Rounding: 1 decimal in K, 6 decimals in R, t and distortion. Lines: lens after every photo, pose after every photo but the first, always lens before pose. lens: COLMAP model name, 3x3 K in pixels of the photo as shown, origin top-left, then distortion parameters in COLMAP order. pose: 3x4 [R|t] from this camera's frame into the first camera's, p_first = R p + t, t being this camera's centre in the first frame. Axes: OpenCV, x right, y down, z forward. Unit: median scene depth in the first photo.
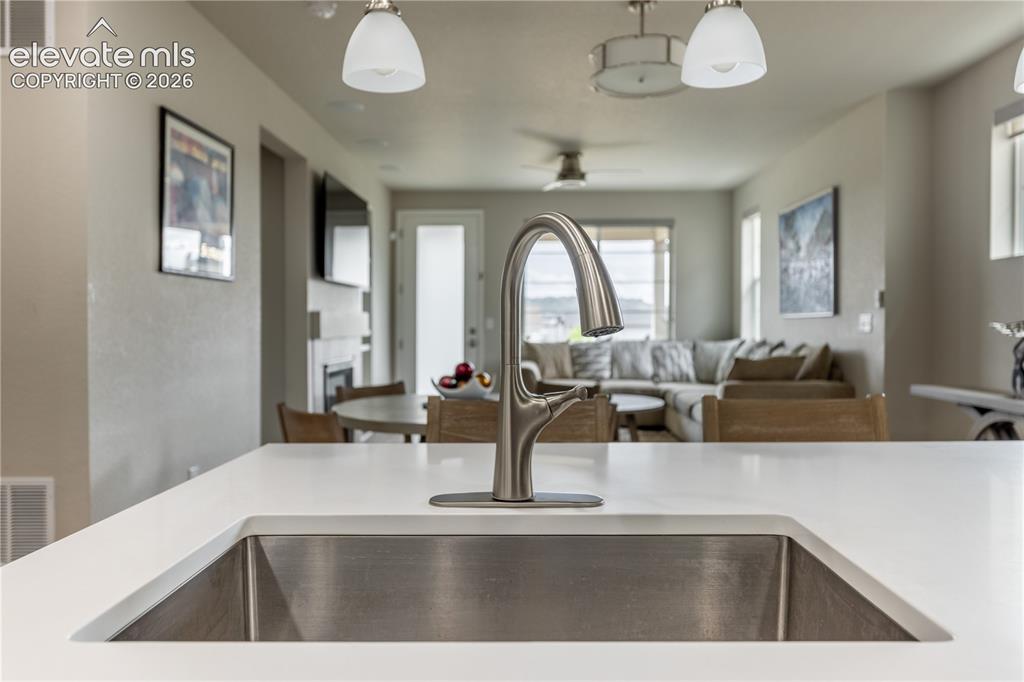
lens RADIAL K [[711.1, 0, 512.0], [0, 711.1, 341.0], [0, 0, 1]] dist [0.002169, 0.000073]
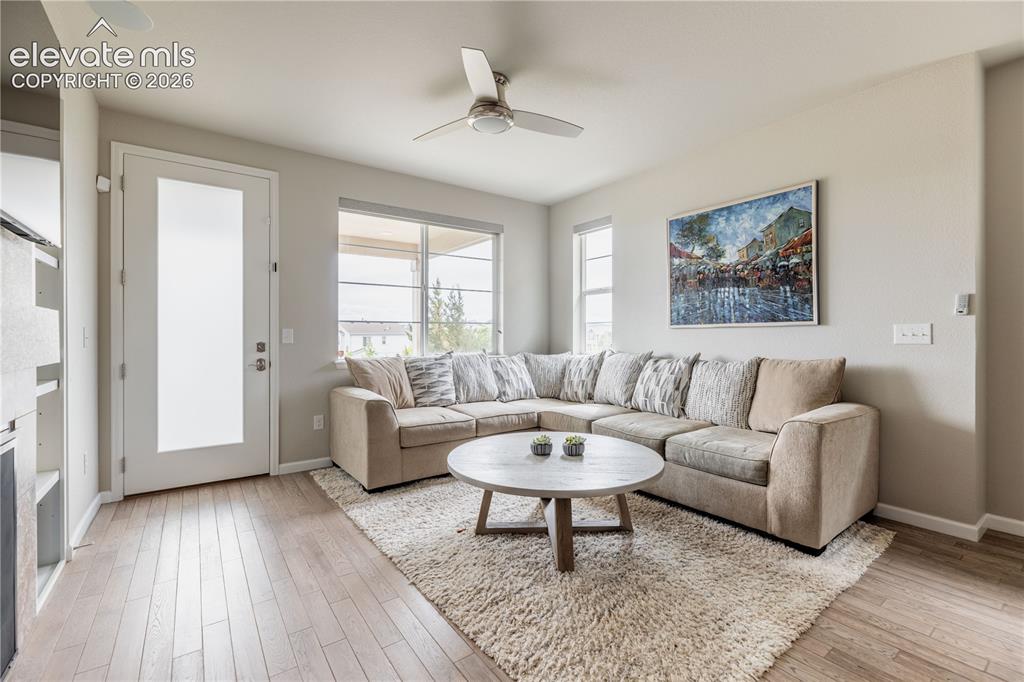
lens RADIAL K [[443.5, 0, 512.0], [0, 443.5, 341.0], [0, 0, 1]] dist [-0.001666, -0.000352]
pose [[0.798493, -0.006132, 0.601973, -0.122959], [0.018227, 0.999736, -0.013994, -0.009664], [-0.601728, 0.022146, 0.798394, 0.533710]]
